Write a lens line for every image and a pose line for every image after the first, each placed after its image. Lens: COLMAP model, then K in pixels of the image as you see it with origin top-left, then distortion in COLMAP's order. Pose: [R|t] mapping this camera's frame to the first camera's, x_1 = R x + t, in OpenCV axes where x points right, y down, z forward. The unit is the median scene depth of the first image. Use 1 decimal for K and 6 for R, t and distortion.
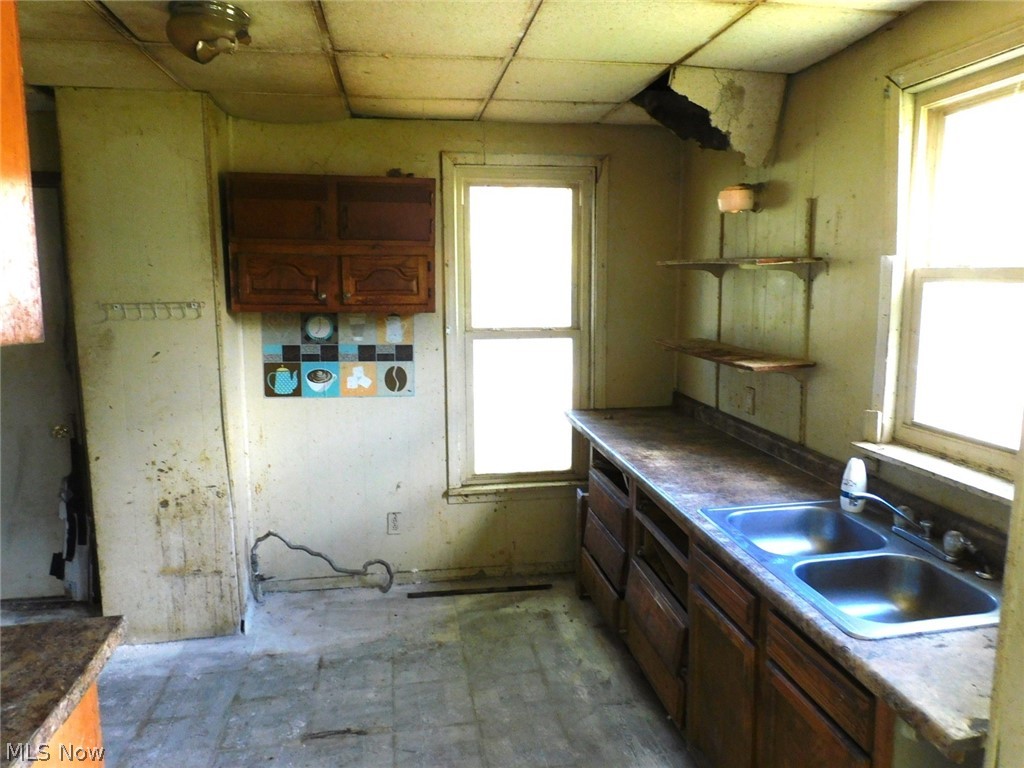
lens RADIAL K [[736.4, 0, 516.8], [0, 736.4, 380.9], [0, 0, 1]] dist [-0.002008, 0.002450]
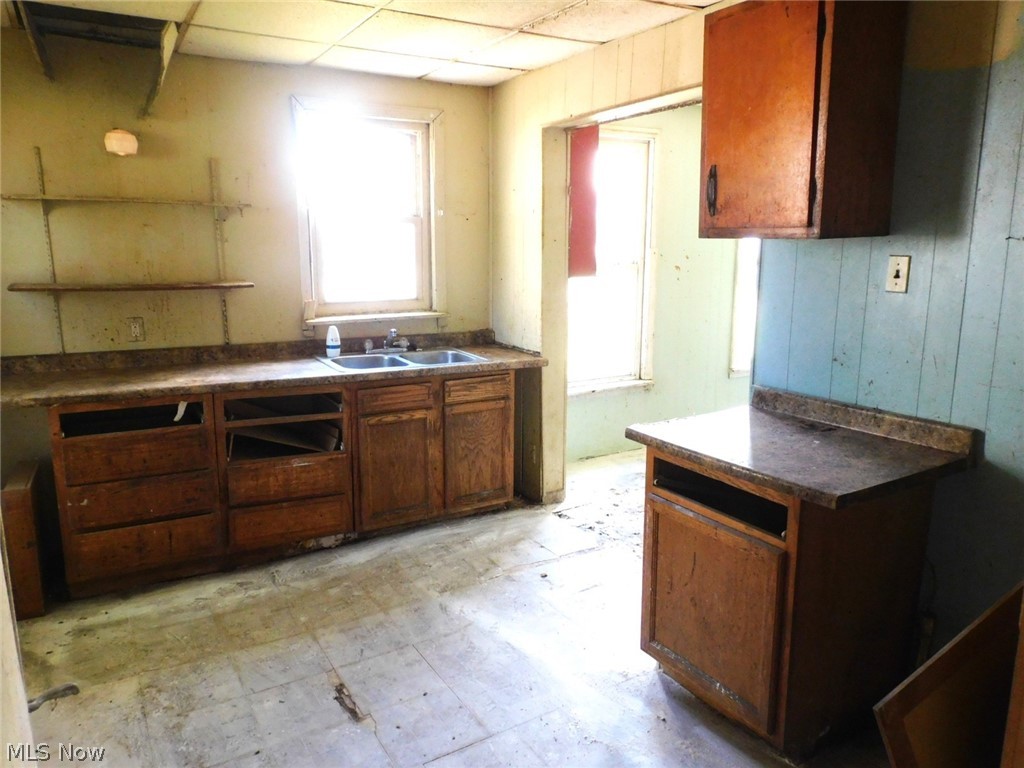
lens RADIAL K [[736.4, 0, 514.5], [0, 736.4, 383.8], [0, 0, 1]] dist [-0.002008, 0.002450]
pose [[-0.371855, -0.178555, 0.910957, -0.993829], [0.124733, 0.962817, 0.239636, -0.095930], [-0.919873, 0.202736, -0.335757, 0.932518]]
